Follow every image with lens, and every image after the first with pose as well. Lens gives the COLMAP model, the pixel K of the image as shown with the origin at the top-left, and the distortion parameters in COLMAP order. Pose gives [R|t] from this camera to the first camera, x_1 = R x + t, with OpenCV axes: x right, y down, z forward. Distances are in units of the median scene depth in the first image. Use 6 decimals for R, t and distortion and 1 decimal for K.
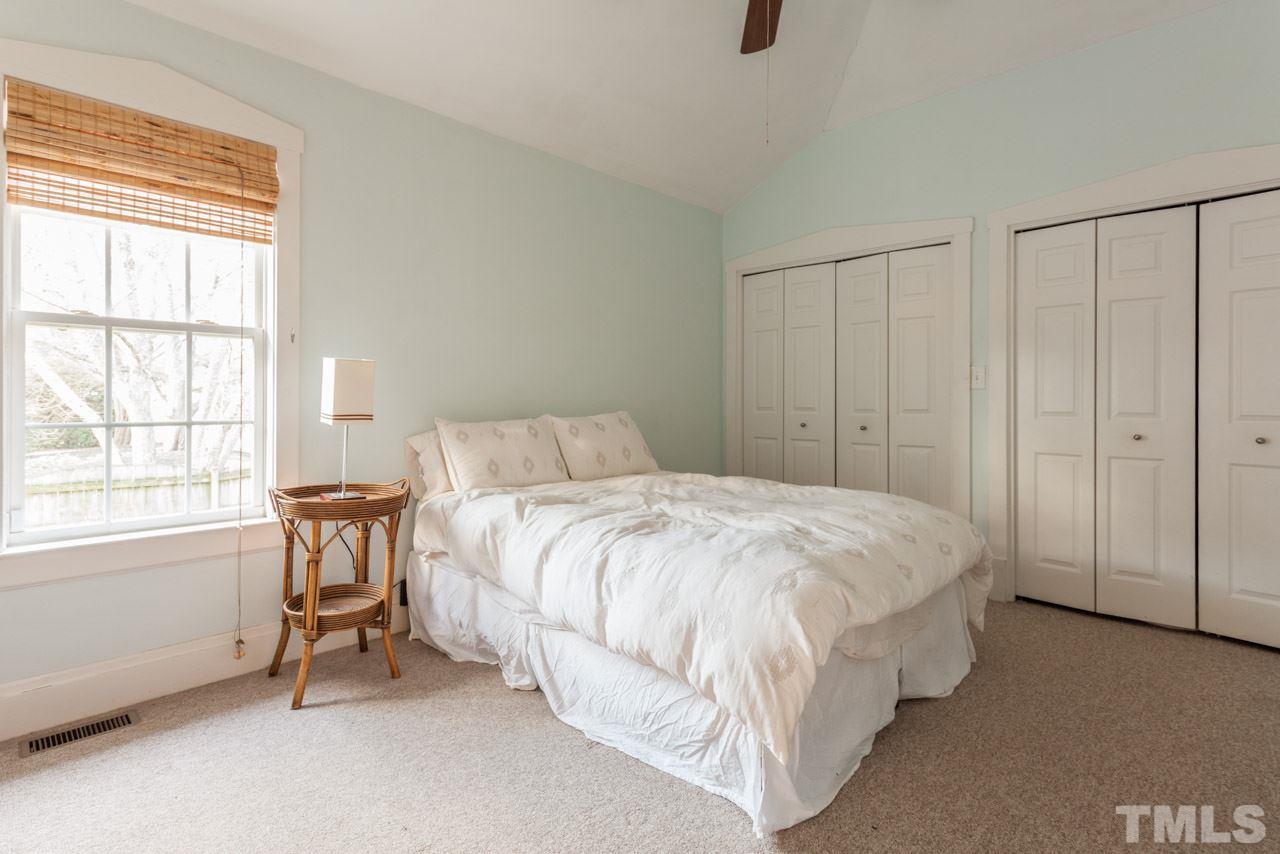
lens RADIAL K [[614.4, 0, 648.9], [0, 614.4, 420.0], [0, 0, 1]] dist [-0.001113, -0.000073]
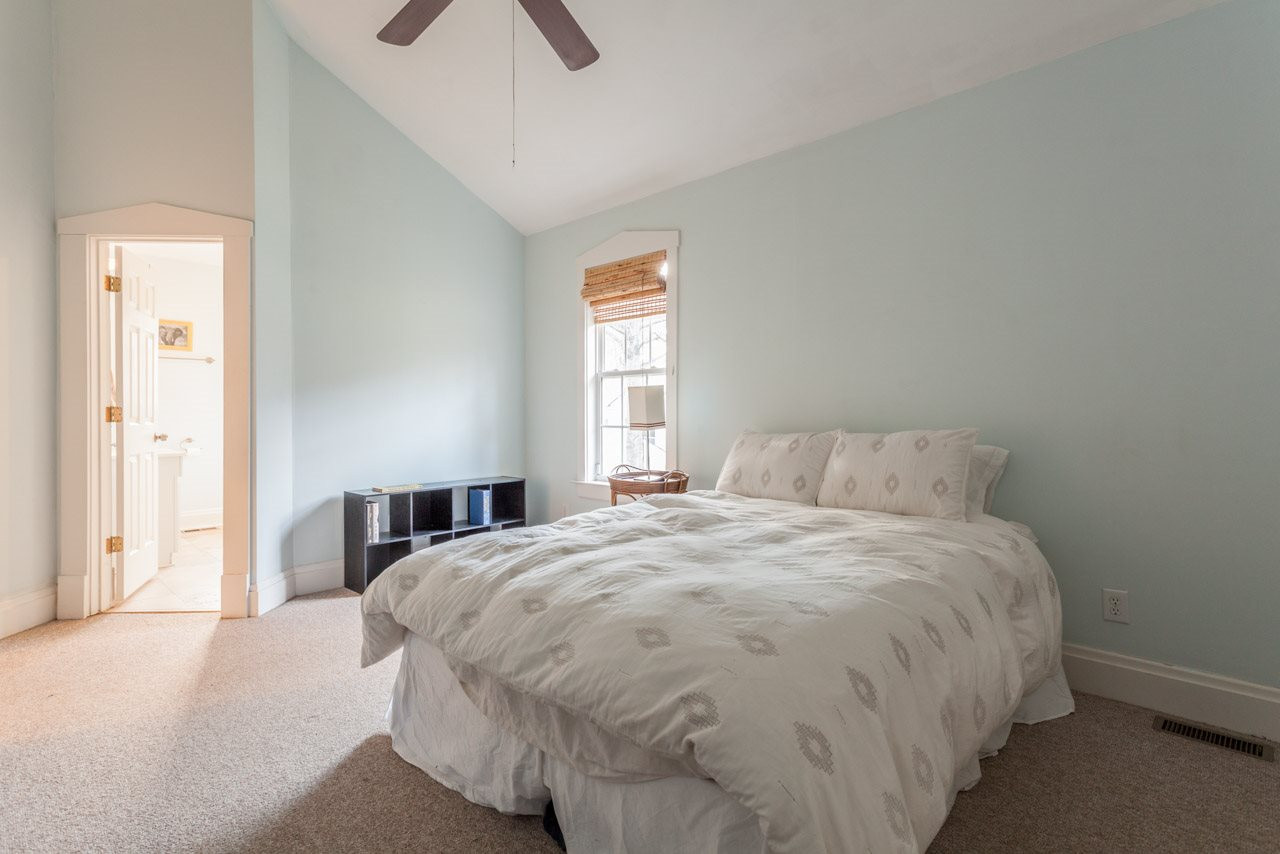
lens RADIAL K [[614.4, 0, 648.9], [0, 614.4, 420.0], [0, 0, 1]] dist [-0.001113, -0.000073]
pose [[0.024102, 0.012694, -0.999629, 0.989149], [-0.019903, 0.999727, 0.012215, -0.036549], [0.999511, 0.019602, 0.024348, 0.980001]]
